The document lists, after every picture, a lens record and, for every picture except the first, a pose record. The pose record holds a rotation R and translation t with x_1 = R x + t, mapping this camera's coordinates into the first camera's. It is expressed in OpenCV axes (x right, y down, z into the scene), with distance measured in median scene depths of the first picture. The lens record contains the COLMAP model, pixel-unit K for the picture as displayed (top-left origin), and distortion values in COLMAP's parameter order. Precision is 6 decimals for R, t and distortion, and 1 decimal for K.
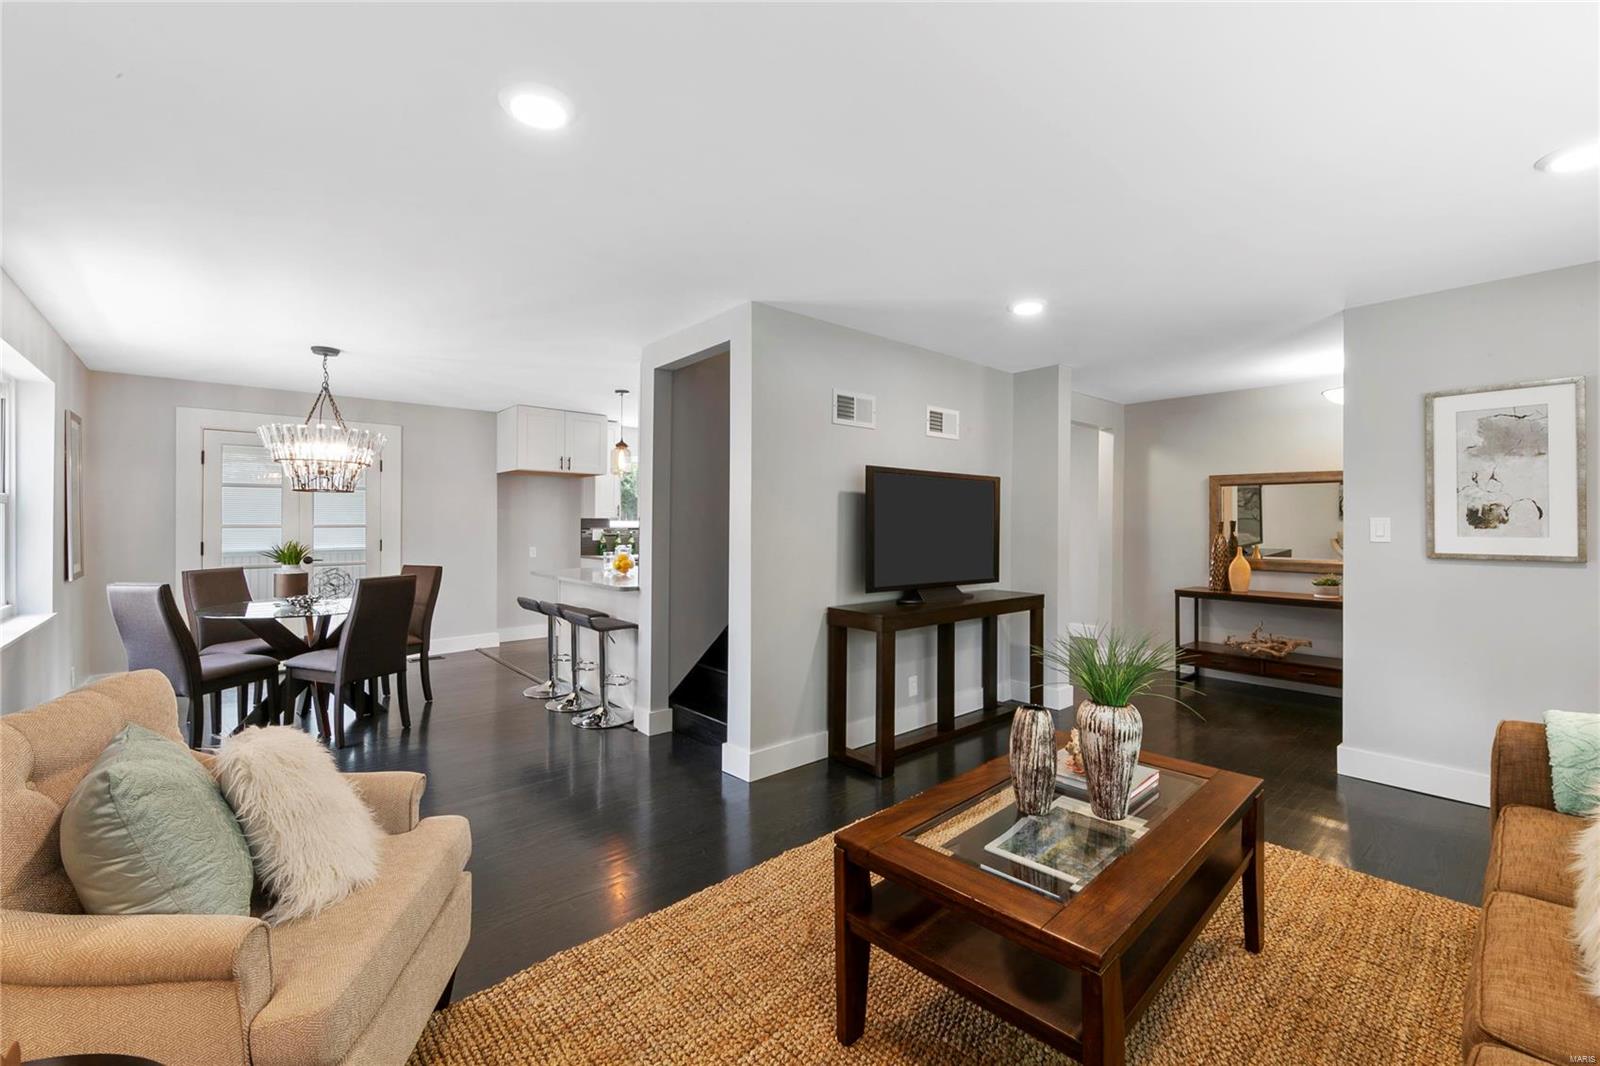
lens RADIAL K [[643.9, 0, 794.8], [0, 643.9, 521.2], [0, 0, 1]] dist [-0.003110, 0.000097]
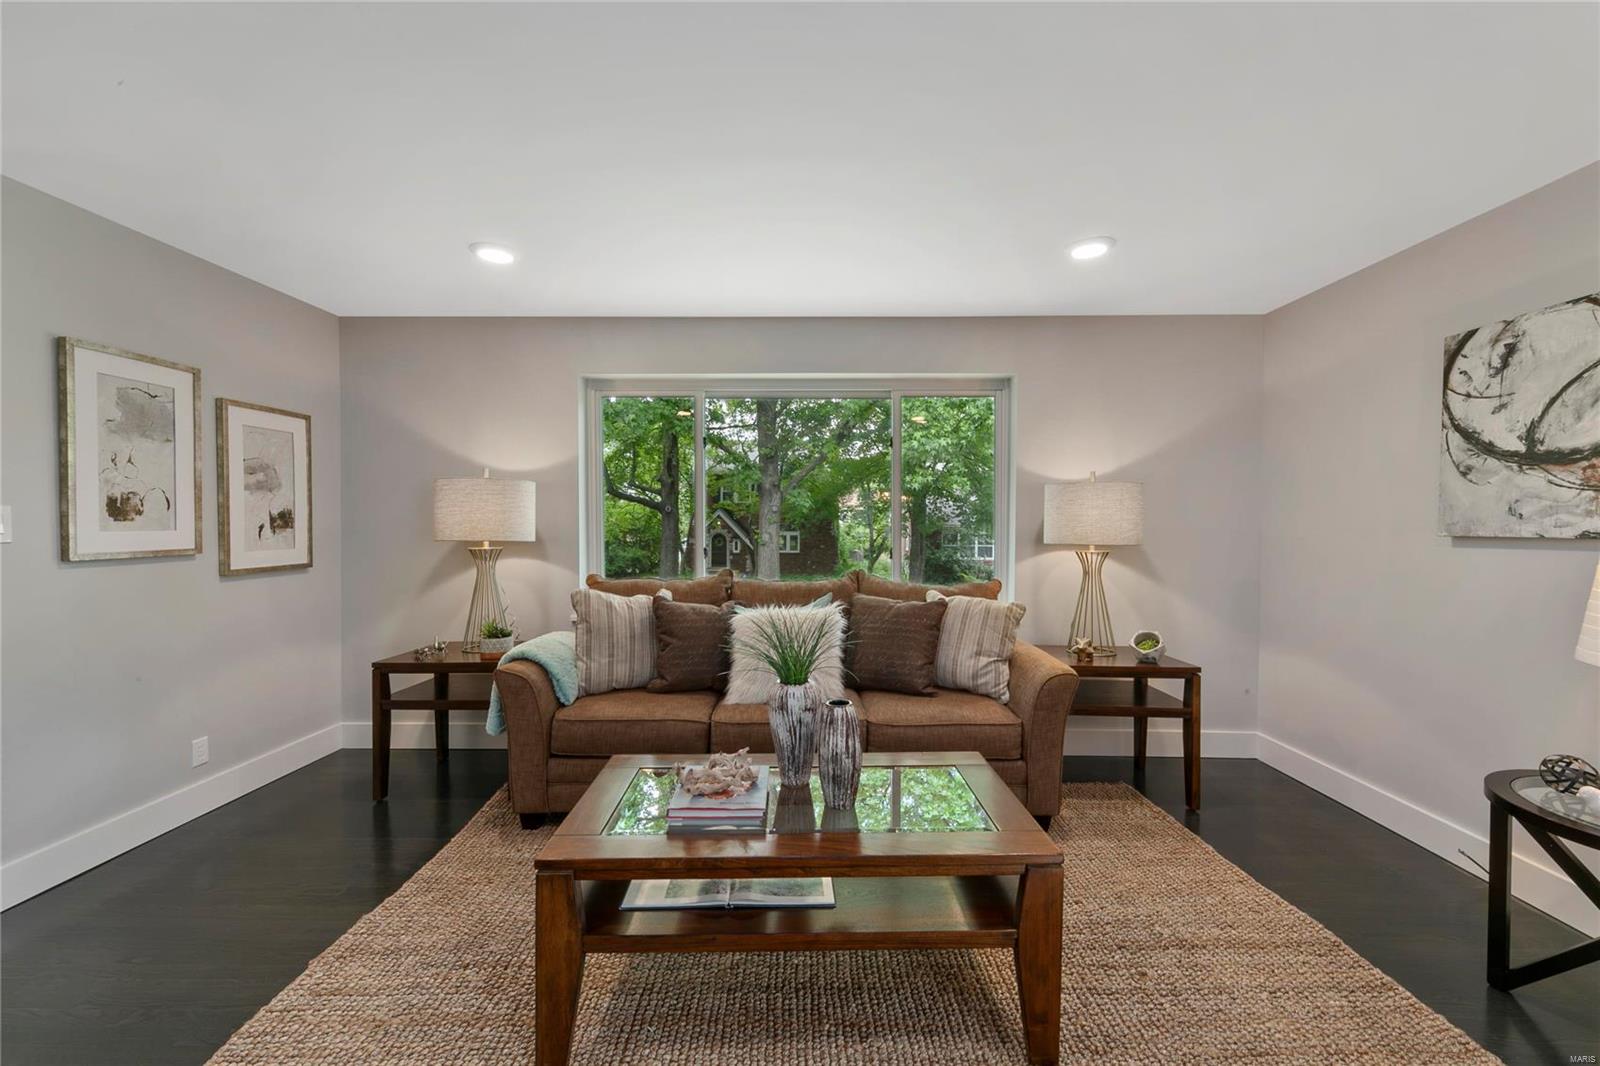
lens RADIAL K [[643.9, 0, 802.6], [0, 643.9, 532.9], [0, 0, 1]] dist [-0.003110, 0.000097]
pose [[-0.738702, -0.016866, 0.673821, -0.140902], [-0.006641, 0.999820, 0.017746, 0.006166], [-0.673999, 0.008634, -0.738682, 1.016230]]
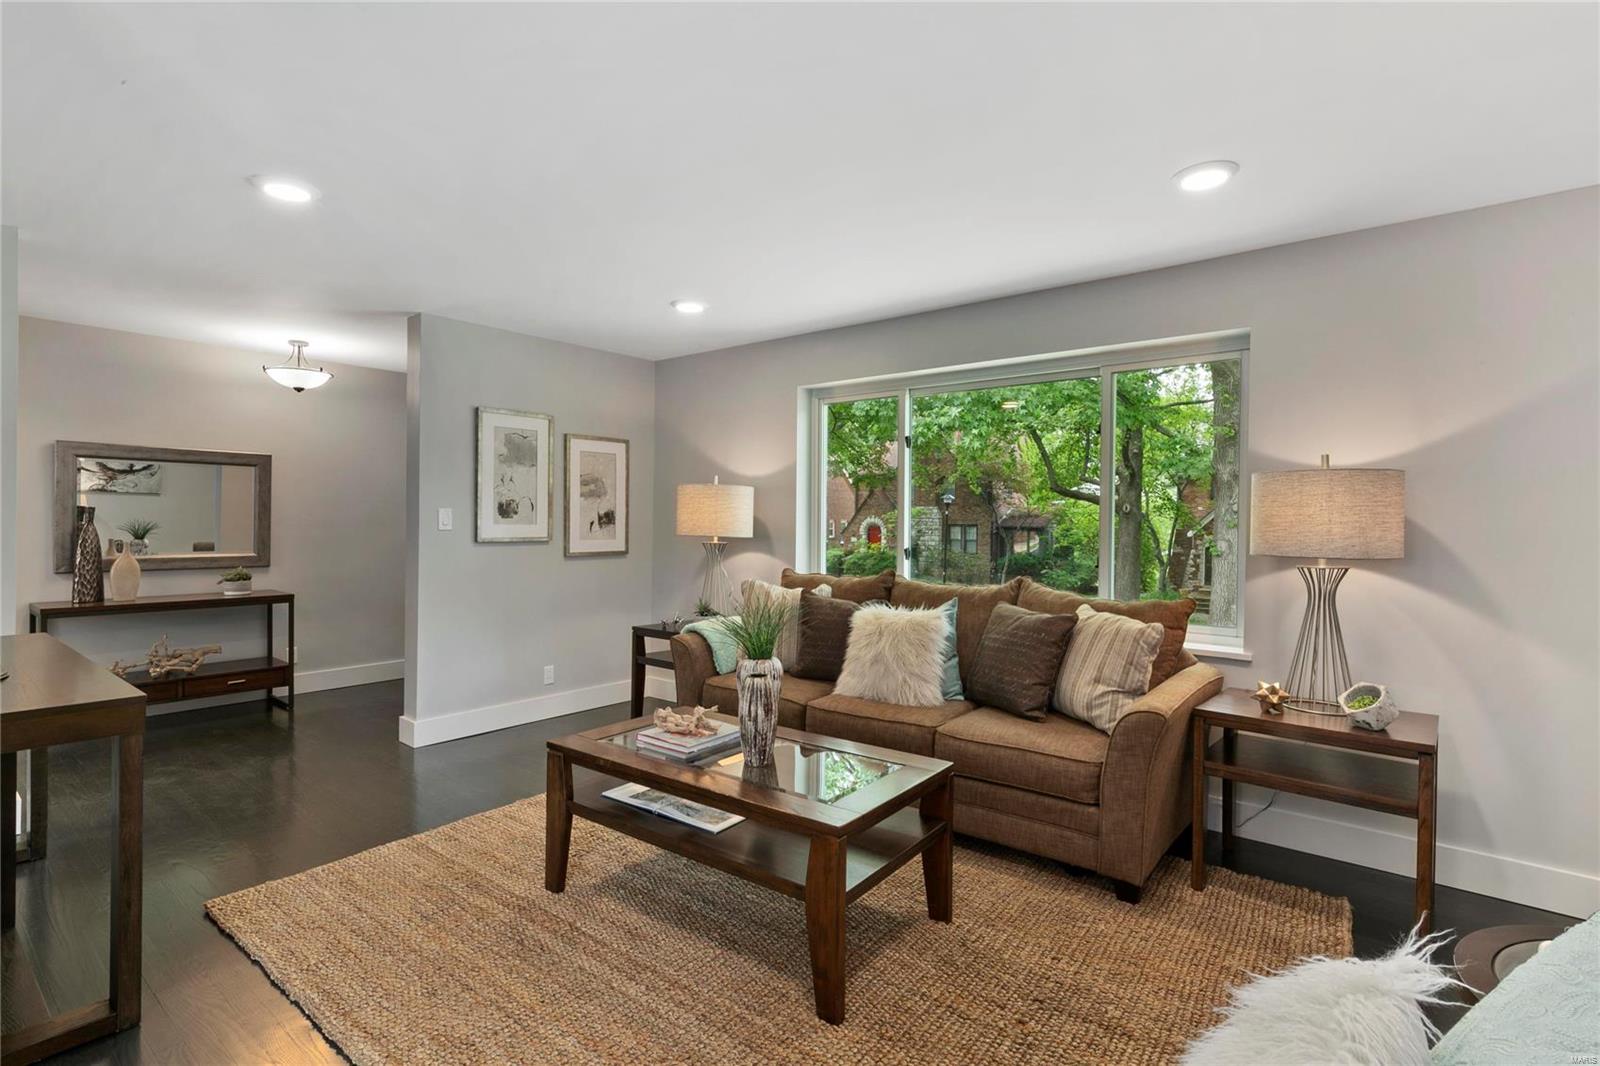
lens RADIAL K [[770.5, 0, 798.4], [0, 770.5, 526.3], [0, 0, 1]] dist [-0.004205, 0.000110]
pose [[-0.162117, -0.013141, 0.986684, -0.578286], [-0.013850, 0.999843, 0.011040, 0.002519], [-0.986674, -0.011875, -0.162273, 0.662696]]
